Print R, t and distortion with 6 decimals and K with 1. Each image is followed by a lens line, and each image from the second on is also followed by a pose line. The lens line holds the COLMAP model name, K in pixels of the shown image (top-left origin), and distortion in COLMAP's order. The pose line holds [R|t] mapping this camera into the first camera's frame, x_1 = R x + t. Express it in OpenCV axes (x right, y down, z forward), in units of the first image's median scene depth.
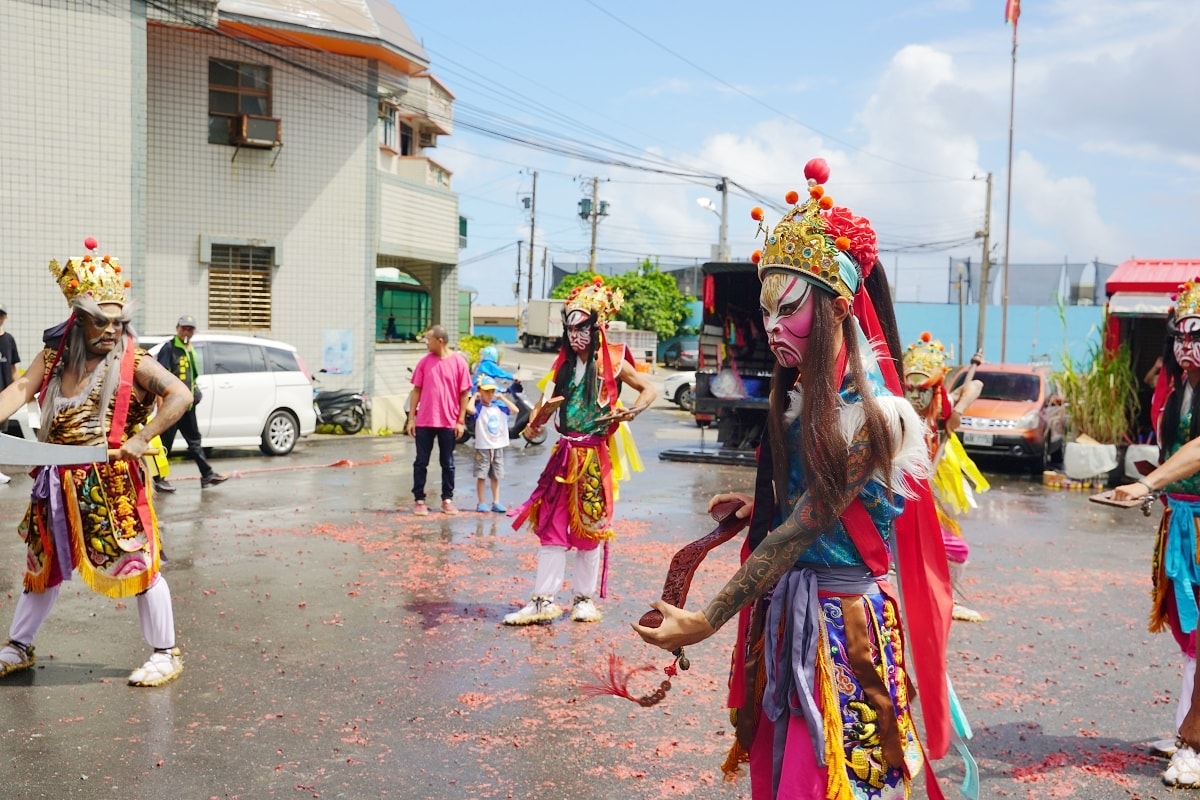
lens RADIAL K [[1176.5, 0, 600.0], [0, 1176.5, 377.7], [0, 0, 1]] dist [-0.003218, 0.014328]
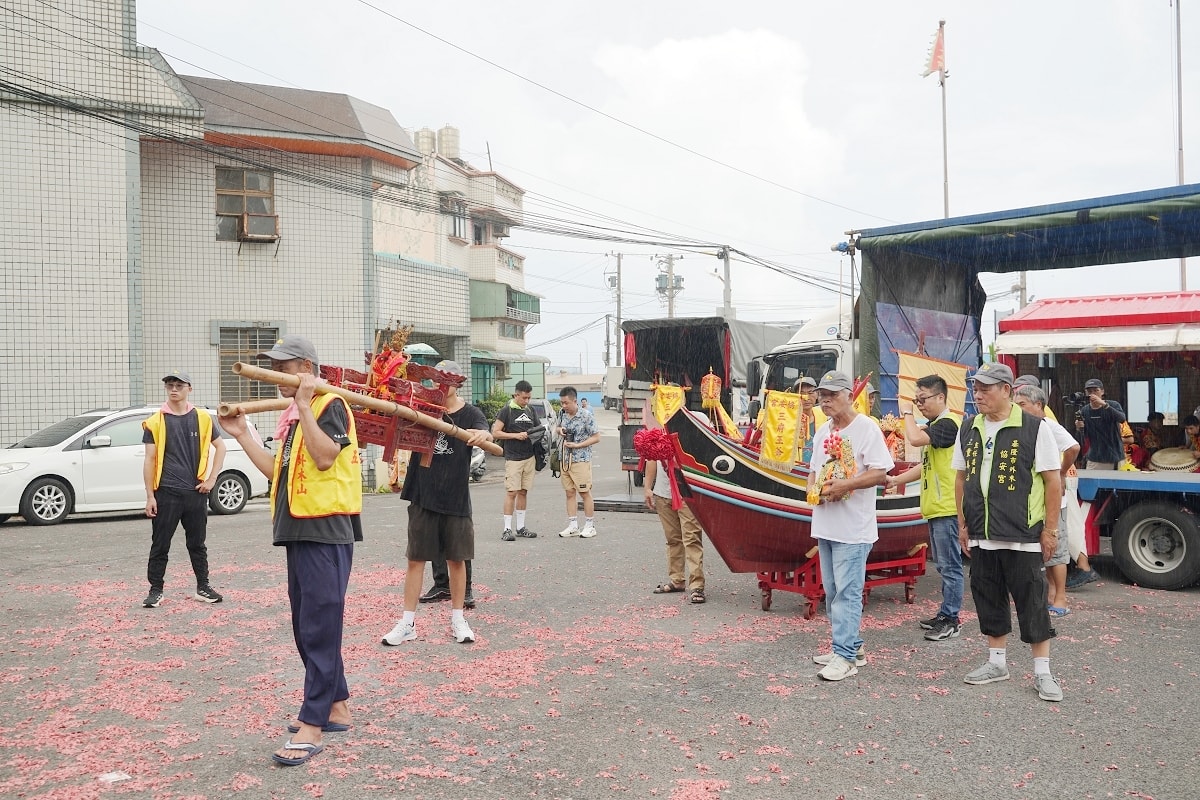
lens RADIAL K [[1037.9, 0, 600.0], [0, 1037.9, 400.0], [0, 0, 1]] dist [-0.053662, 0.009857]
pose [[0.992582, -0.039961, -0.114824, 0.138894], [0.035937, 0.998672, -0.036908, 0.005290], [0.116147, 0.032508, 0.992700, 0.056219]]
